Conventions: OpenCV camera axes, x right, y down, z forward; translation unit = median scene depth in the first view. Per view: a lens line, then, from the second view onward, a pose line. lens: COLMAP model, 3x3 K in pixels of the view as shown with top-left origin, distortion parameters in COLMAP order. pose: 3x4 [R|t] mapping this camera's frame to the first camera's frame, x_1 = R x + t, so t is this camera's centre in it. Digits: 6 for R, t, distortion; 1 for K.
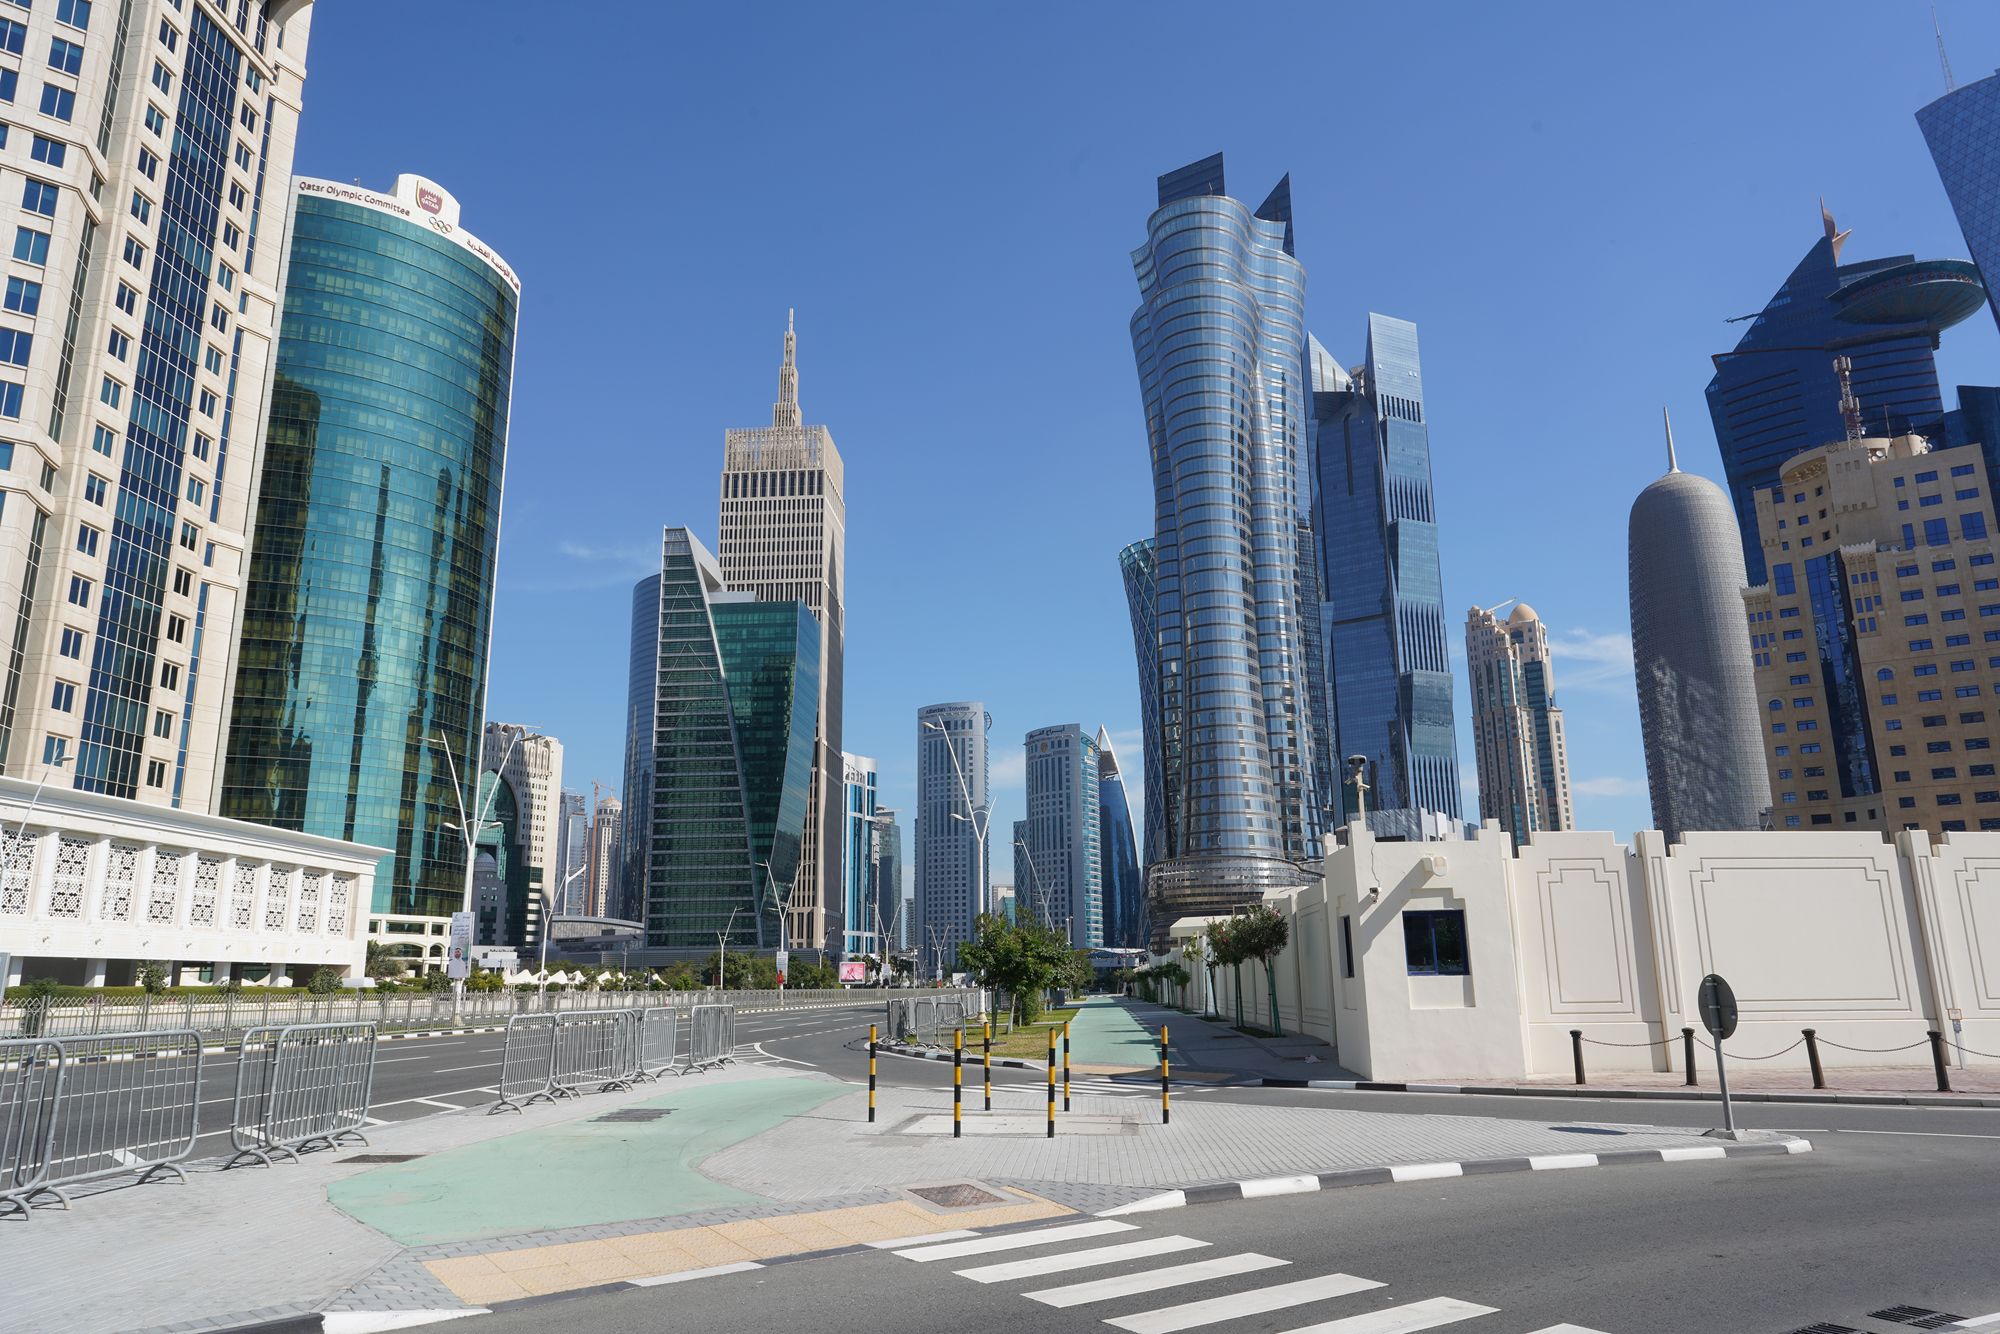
lens RADIAL K [[1312.7, 0, 994.4], [0, 1312.7, 666.4], [0, 0, 1]] dist [-0.026739, 0.026272]
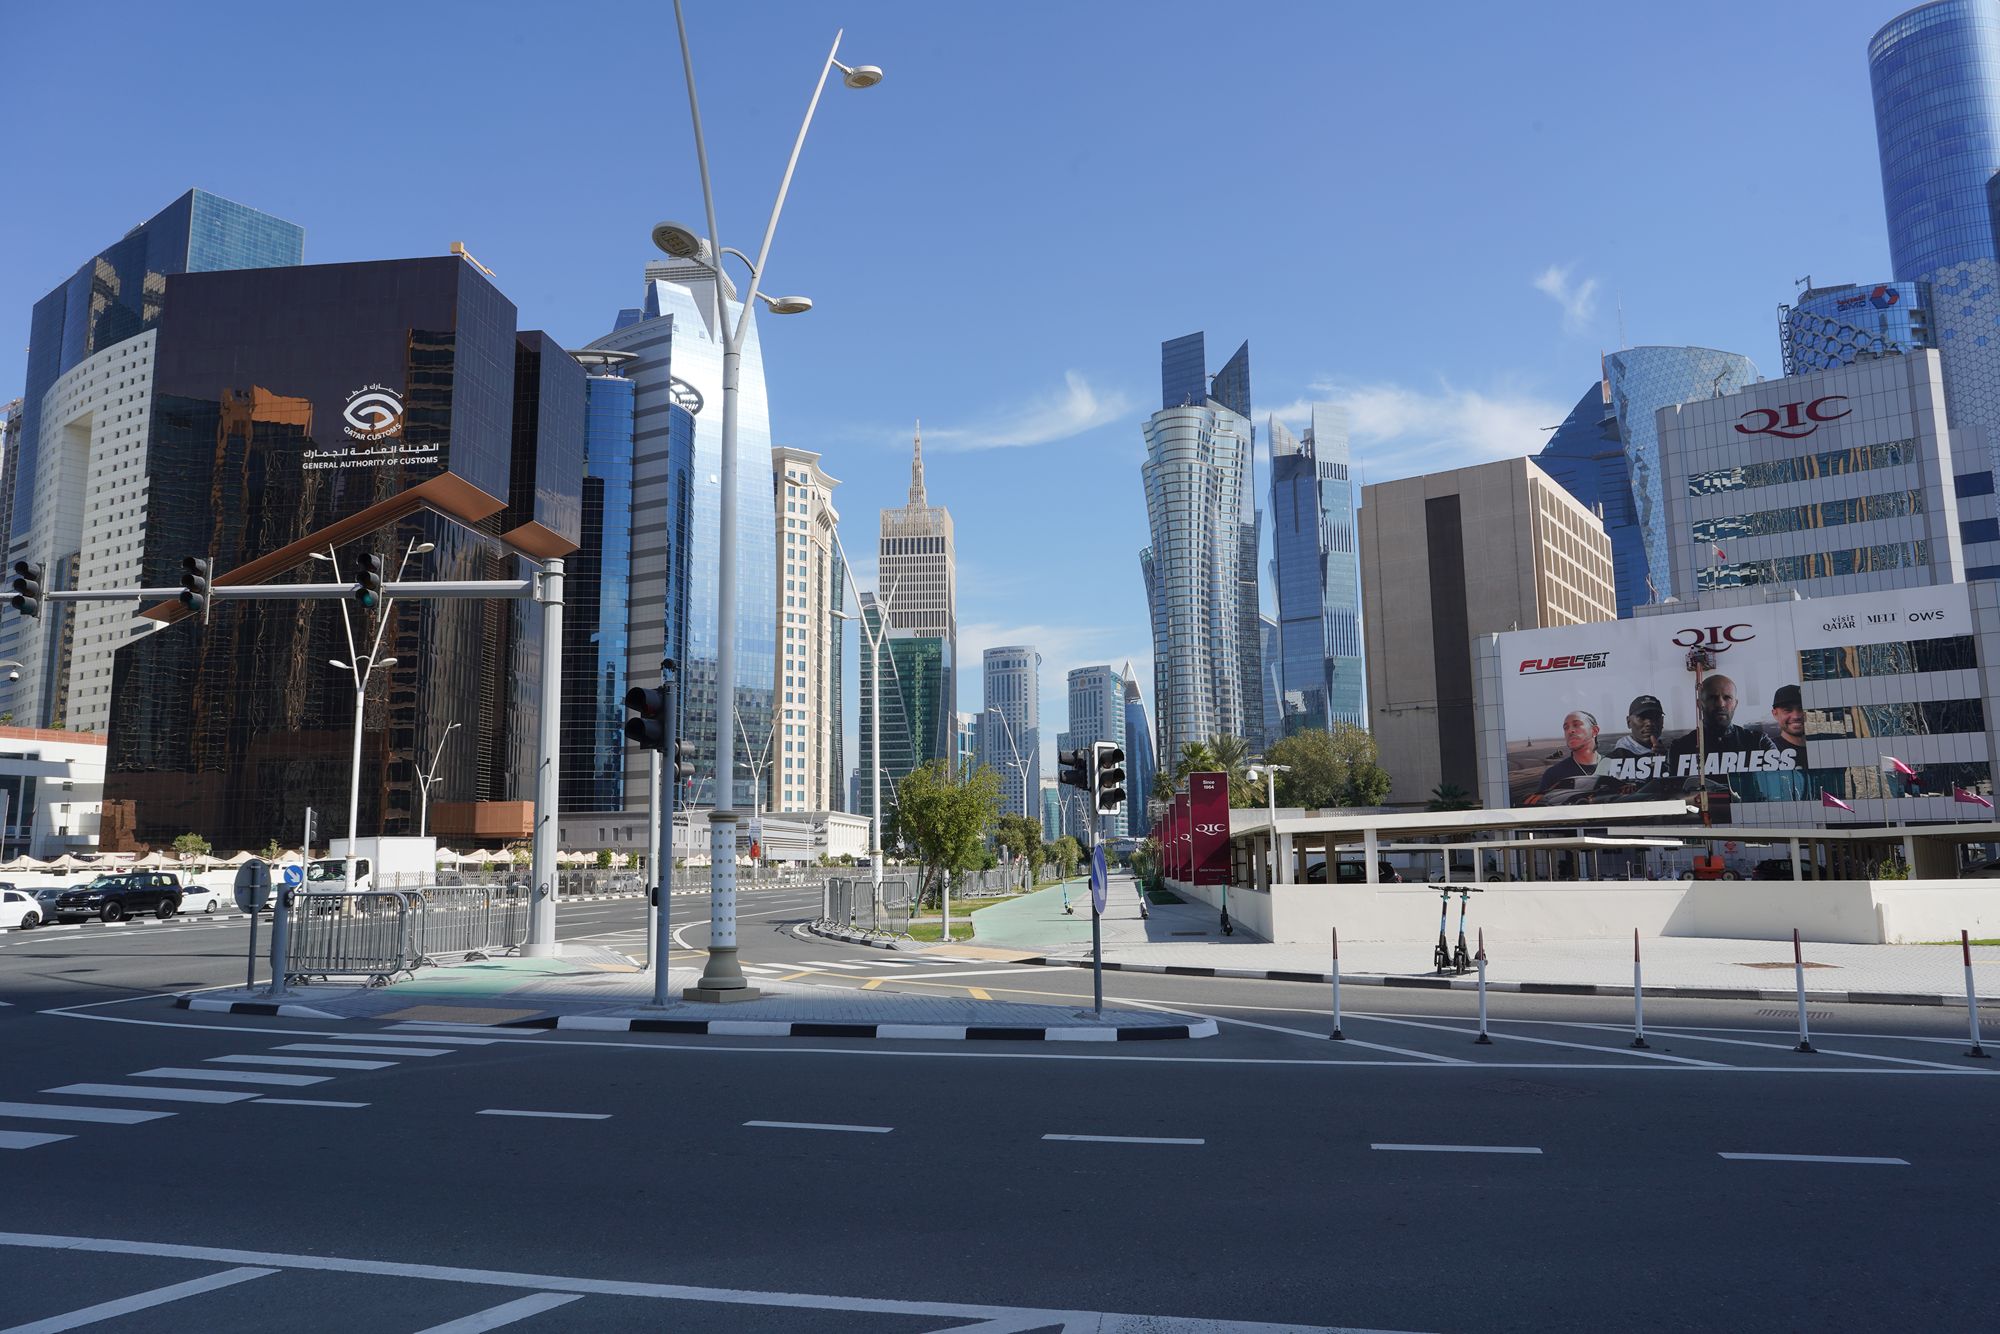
lens RADIAL K [[1305.8, 0, 995.2], [0, 1305.8, 657.0], [0, 0, 1]] dist [-0.006345, 0.004205]
pose [[0.999713, -0.004647, -0.023511, -0.030534], [0.006578, 0.996552, 0.082710, -0.116917], [0.023046, -0.082841, 0.996296, -0.475129]]
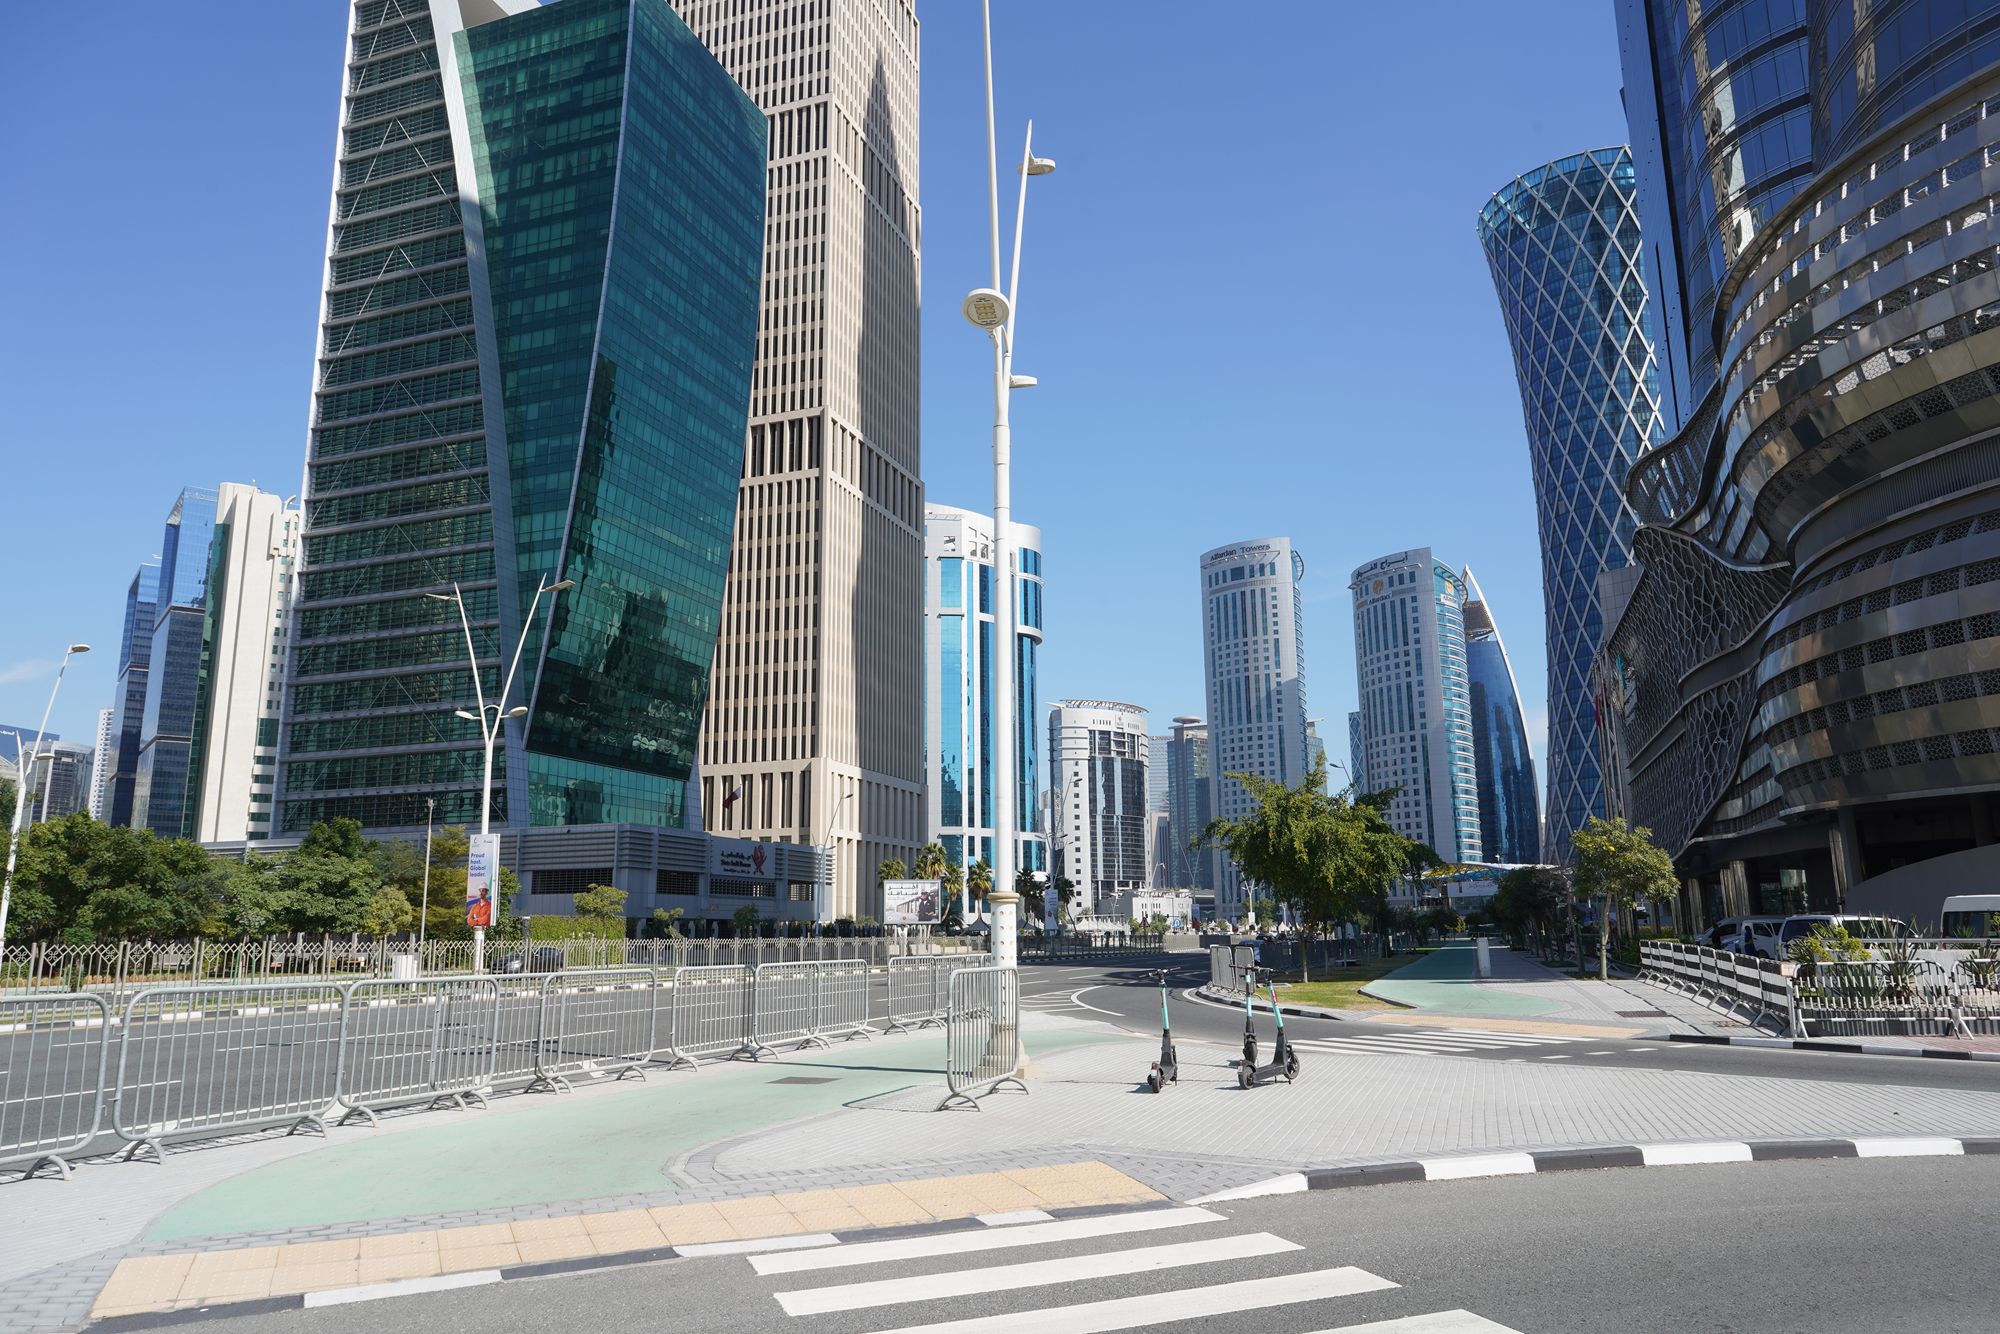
lens RADIAL K [[1312.7, 0, 994.4], [0, 1312.7, 666.4], [0, 0, 1]] dist [-0.026739, 0.026272]
pose [[0.963253, -0.050955, -0.263718, 0.037198], [0.061588, 0.997582, 0.032207, 0.111629], [0.261439, -0.047266, 0.964062, 0.458300]]
